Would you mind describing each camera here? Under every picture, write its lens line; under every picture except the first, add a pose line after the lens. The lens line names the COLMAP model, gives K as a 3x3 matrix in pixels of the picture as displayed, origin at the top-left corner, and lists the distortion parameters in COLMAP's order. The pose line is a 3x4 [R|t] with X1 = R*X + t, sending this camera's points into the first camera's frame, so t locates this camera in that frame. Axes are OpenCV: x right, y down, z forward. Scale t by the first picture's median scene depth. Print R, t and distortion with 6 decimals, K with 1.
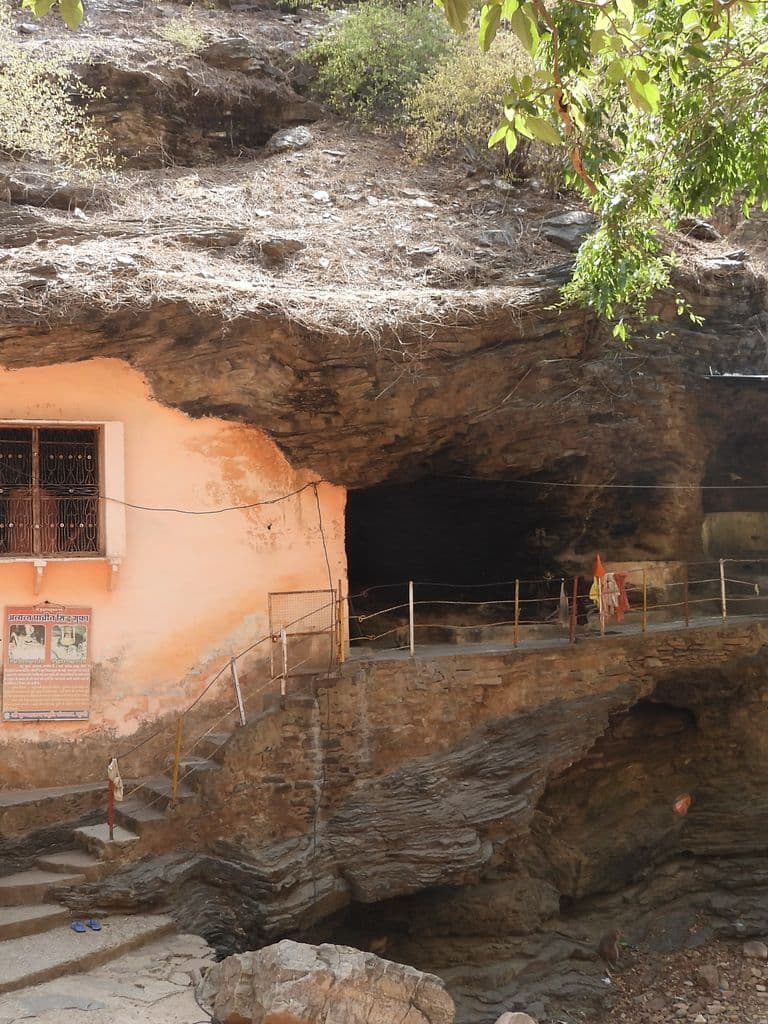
lens RADIAL K [[1307.0, 0, 384.0], [0, 1307.0, 512.0], [0, 0, 1]] dist [-0.013833, -0.009439]
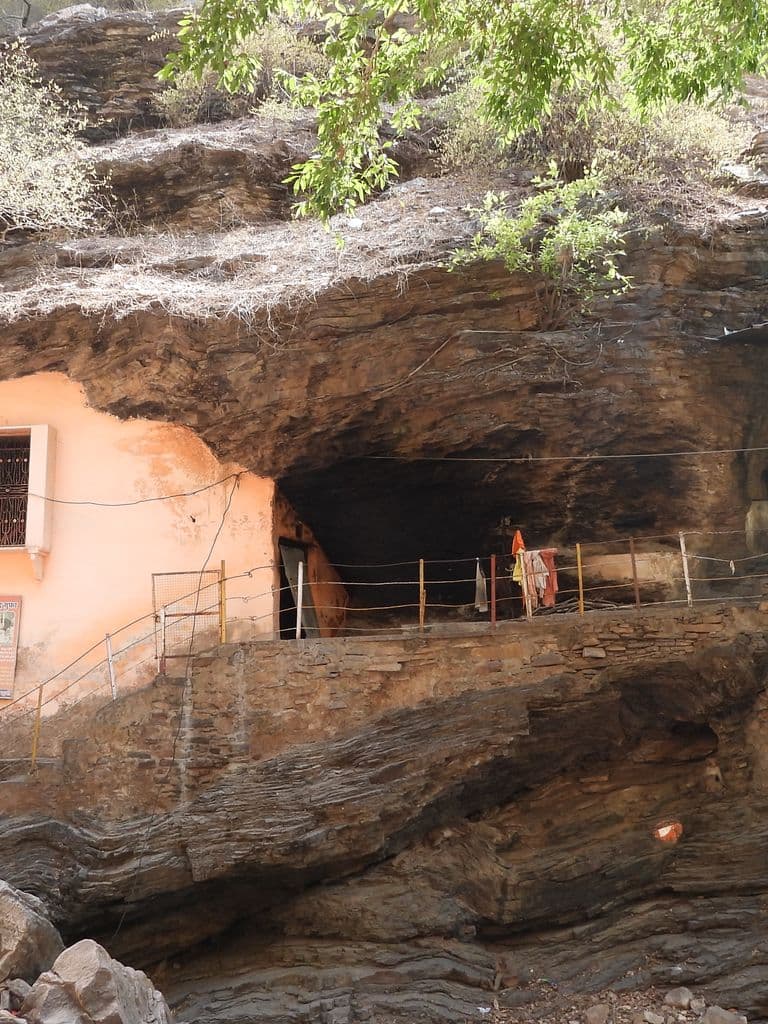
lens RADIAL K [[1307.0, 0, 384.0], [0, 1307.0, 512.0], [0, 0, 1]] dist [-0.013833, -0.009439]
pose [[0.879057, -0.076326, -0.470567, 0.532033], [0.010788, 0.990032, -0.140430, 0.152692], [0.476595, 0.118370, 0.871118, 0.180811]]
